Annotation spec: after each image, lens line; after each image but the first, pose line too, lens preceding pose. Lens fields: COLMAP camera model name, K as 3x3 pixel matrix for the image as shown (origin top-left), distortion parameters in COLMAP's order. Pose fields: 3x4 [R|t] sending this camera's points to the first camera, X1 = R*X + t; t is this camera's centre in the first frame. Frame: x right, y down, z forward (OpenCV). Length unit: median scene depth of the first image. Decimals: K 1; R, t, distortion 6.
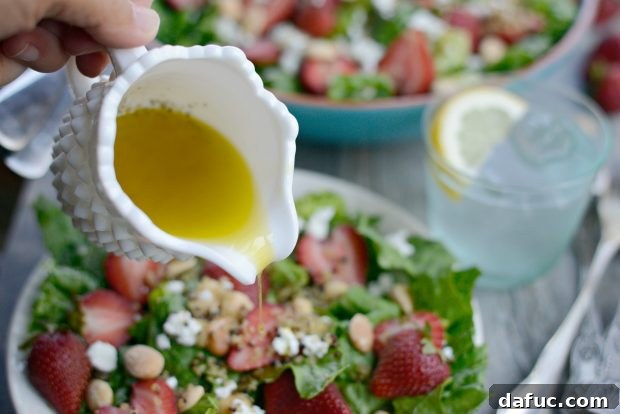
lens RADIAL K [[984.8, 0, 310.0], [0, 984.8, 207.0], [0, 0, 1]] dist [-0.129742, 0.067867]
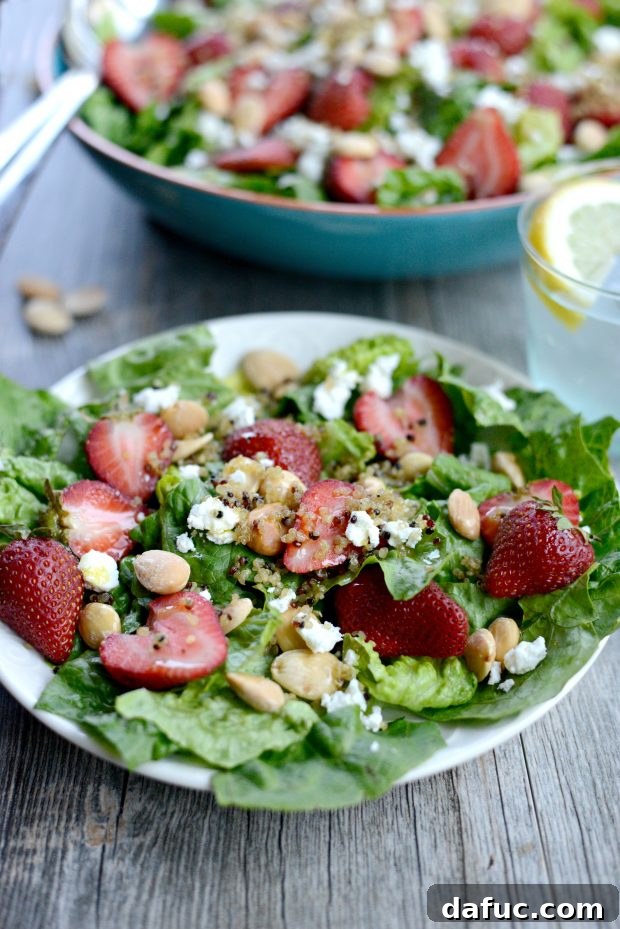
lens RADIAL K [[1475.6, 0, 310.0], [0, 1475.6, 464.5], [0, 0, 1]] dist [-0.129742, 0.067867]
pose [[0.996750, -0.060537, 0.053151, -0.113774], [0.061120, 0.998086, -0.009413, 0.097209], [-0.052479, 0.012631, 0.998542, -0.056769]]
